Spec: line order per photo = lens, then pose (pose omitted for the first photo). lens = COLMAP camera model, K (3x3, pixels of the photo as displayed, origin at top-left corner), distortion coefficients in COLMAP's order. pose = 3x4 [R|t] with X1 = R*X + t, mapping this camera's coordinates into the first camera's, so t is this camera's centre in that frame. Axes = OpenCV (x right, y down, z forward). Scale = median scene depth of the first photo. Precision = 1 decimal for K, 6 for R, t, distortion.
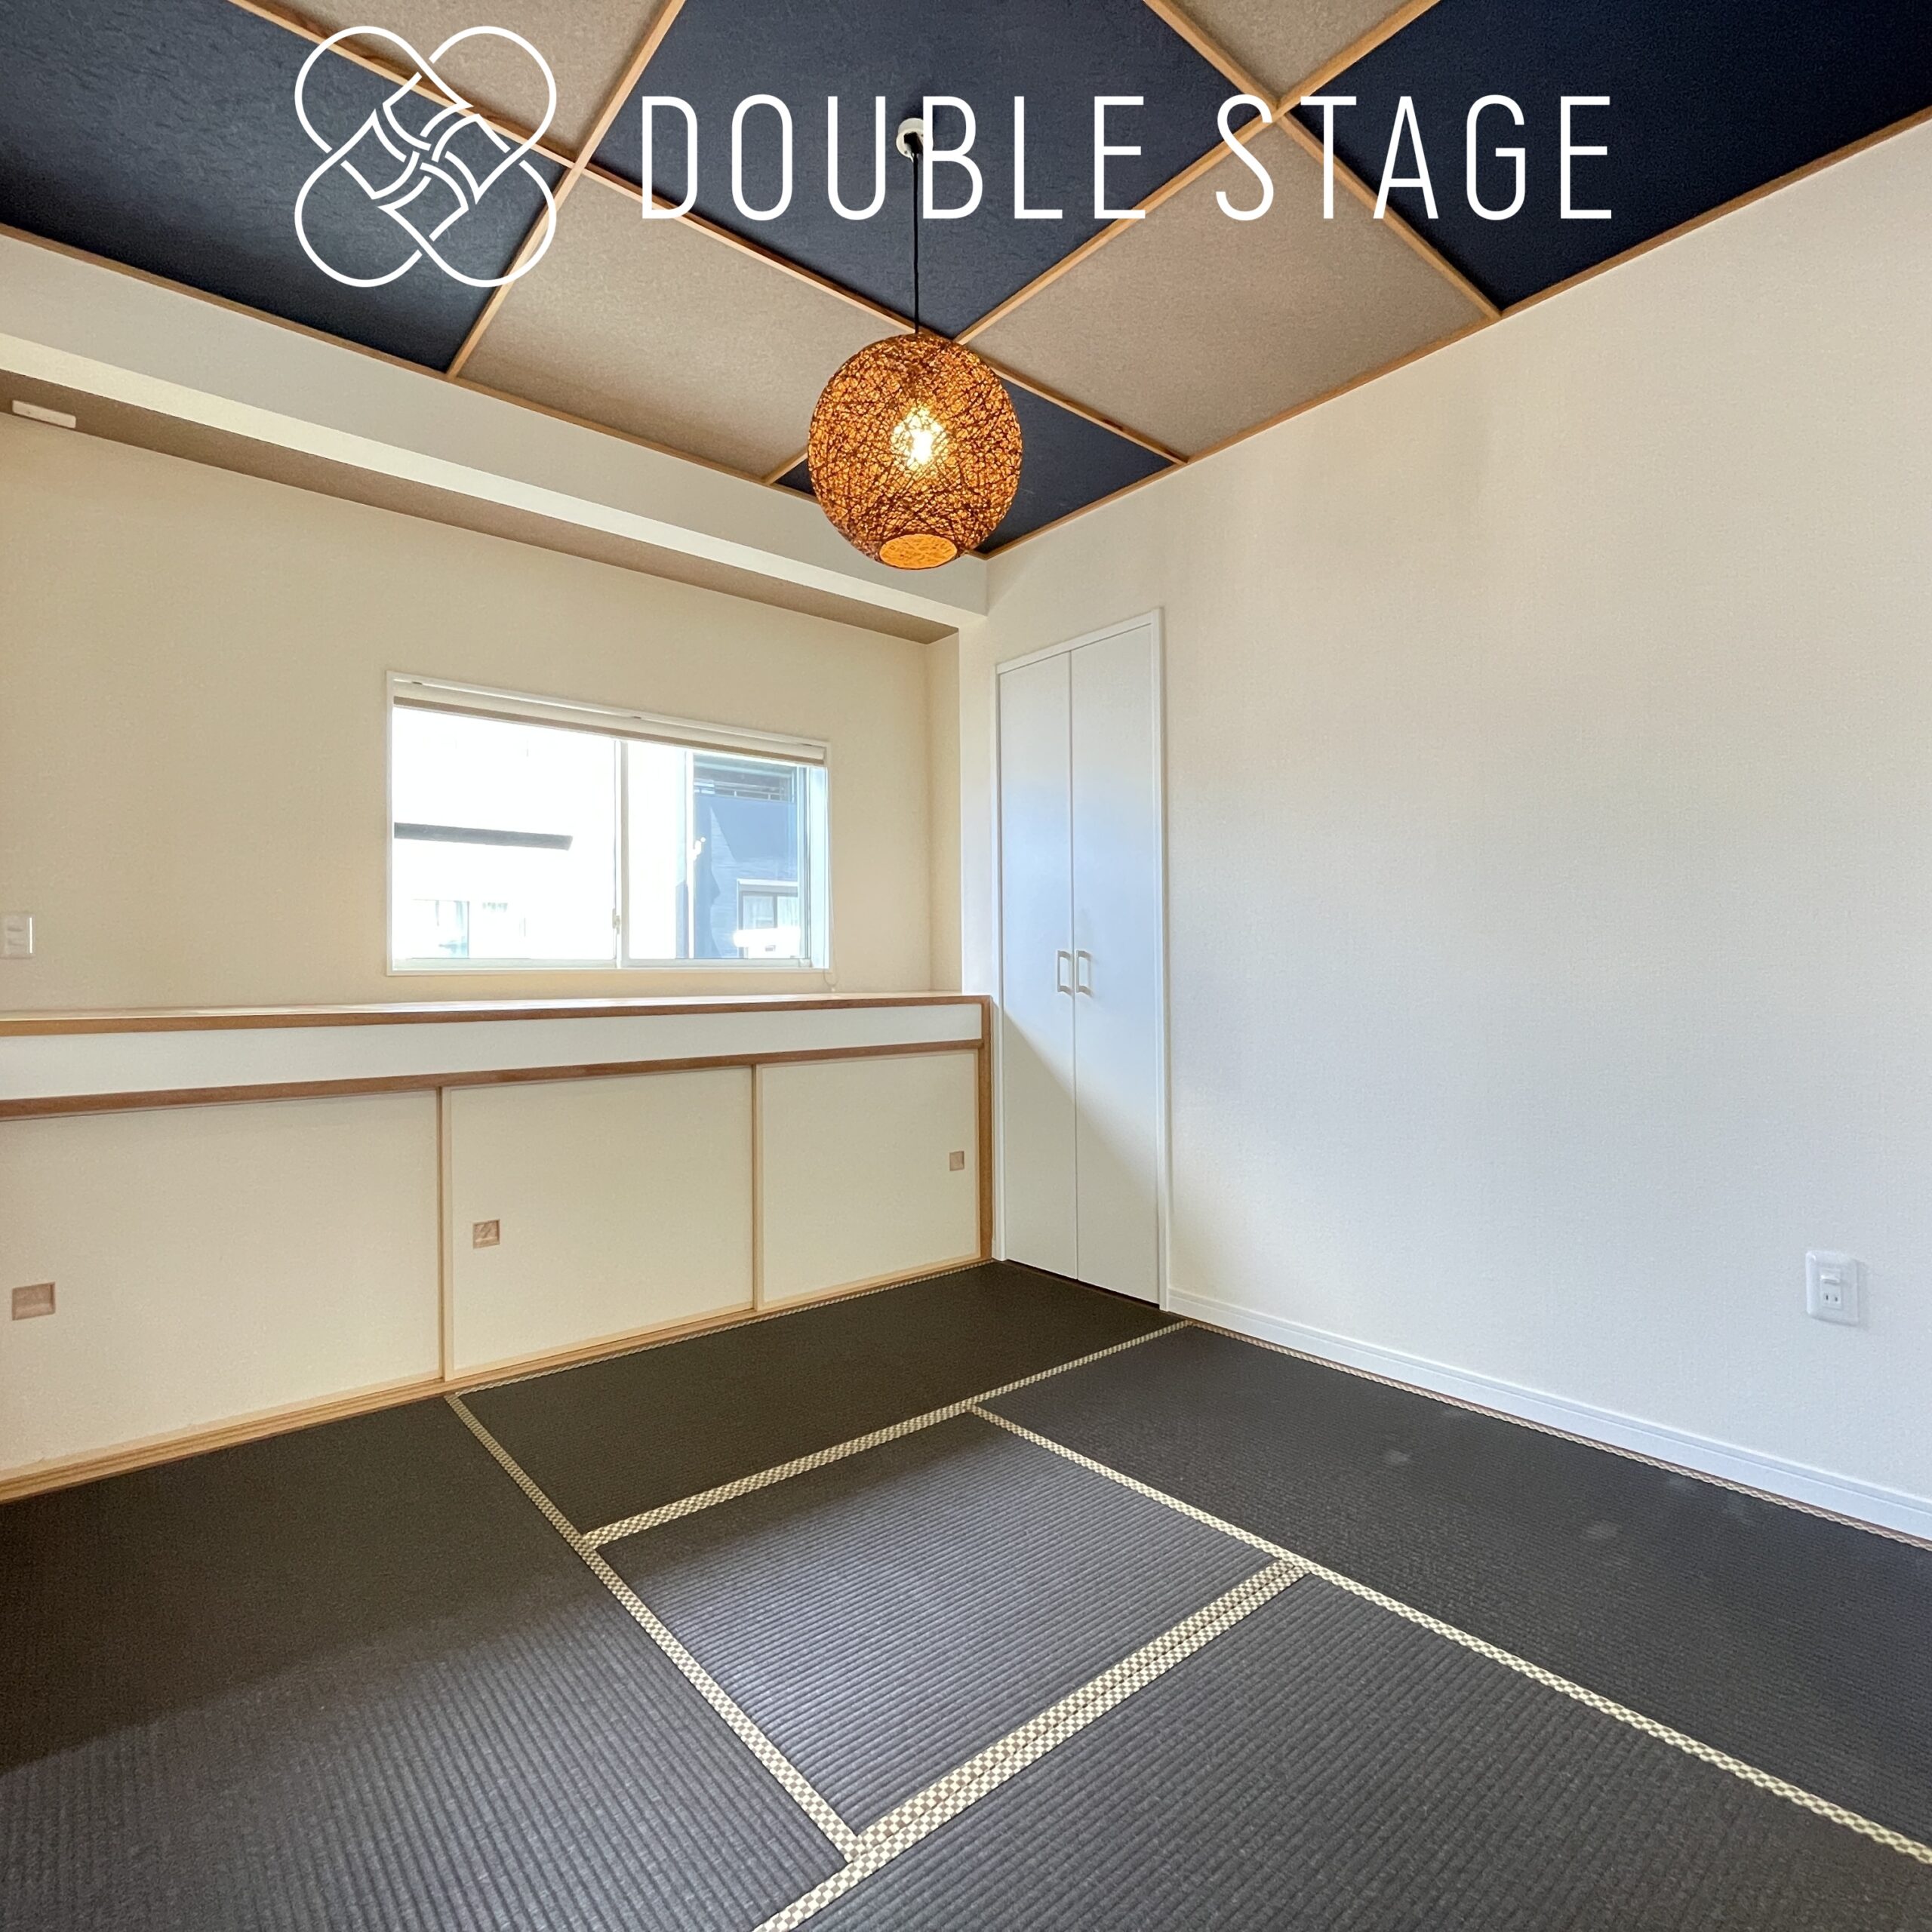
lens RADIAL K [[1046.1, 0, 966.0], [0, 1046.1, 966.0], [0, 0, 1]] dist [0.002594, 0.000312]
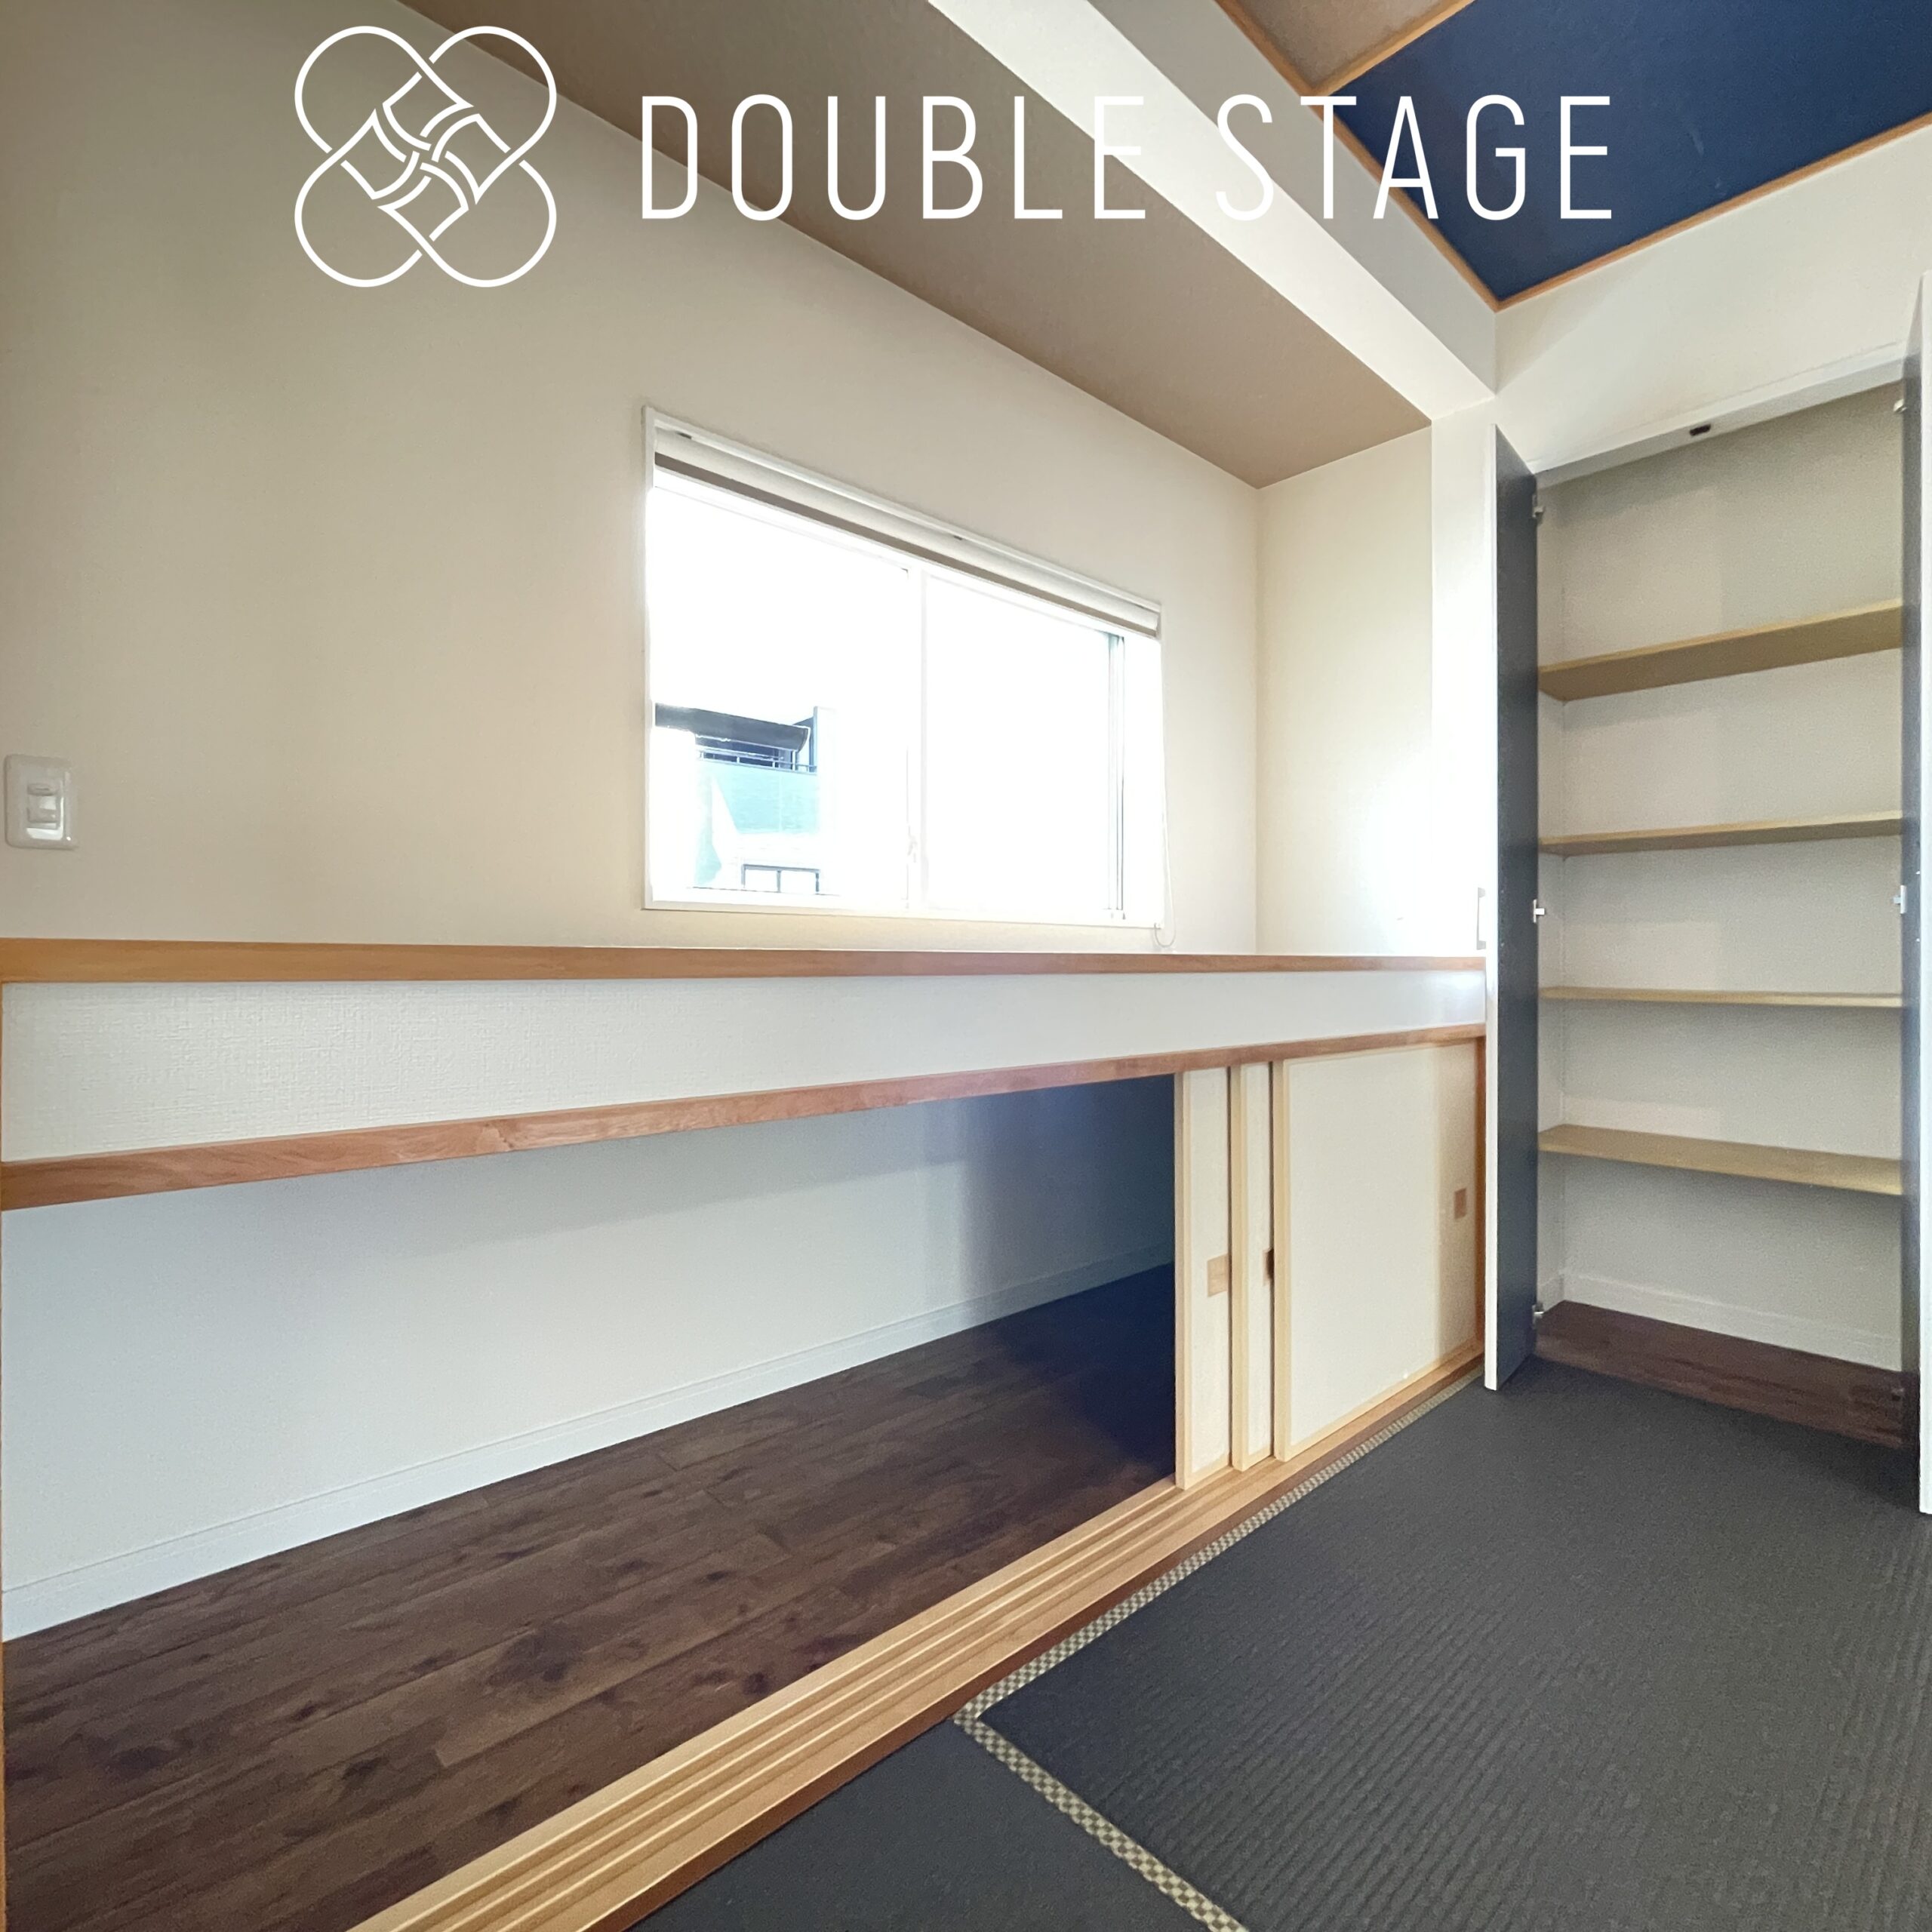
lens RADIAL K [[1029.9, 0, 966.0], [0, 1029.9, 966.0], [0, 0, 1]] dist [-0.021642, -0.000090]
pose [[0.998930, 0.006681, 0.045762, -0.343112], [-0.007471, 0.999826, 0.017108, 0.026025], [-0.045640, -0.017431, 0.998806, 0.342303]]
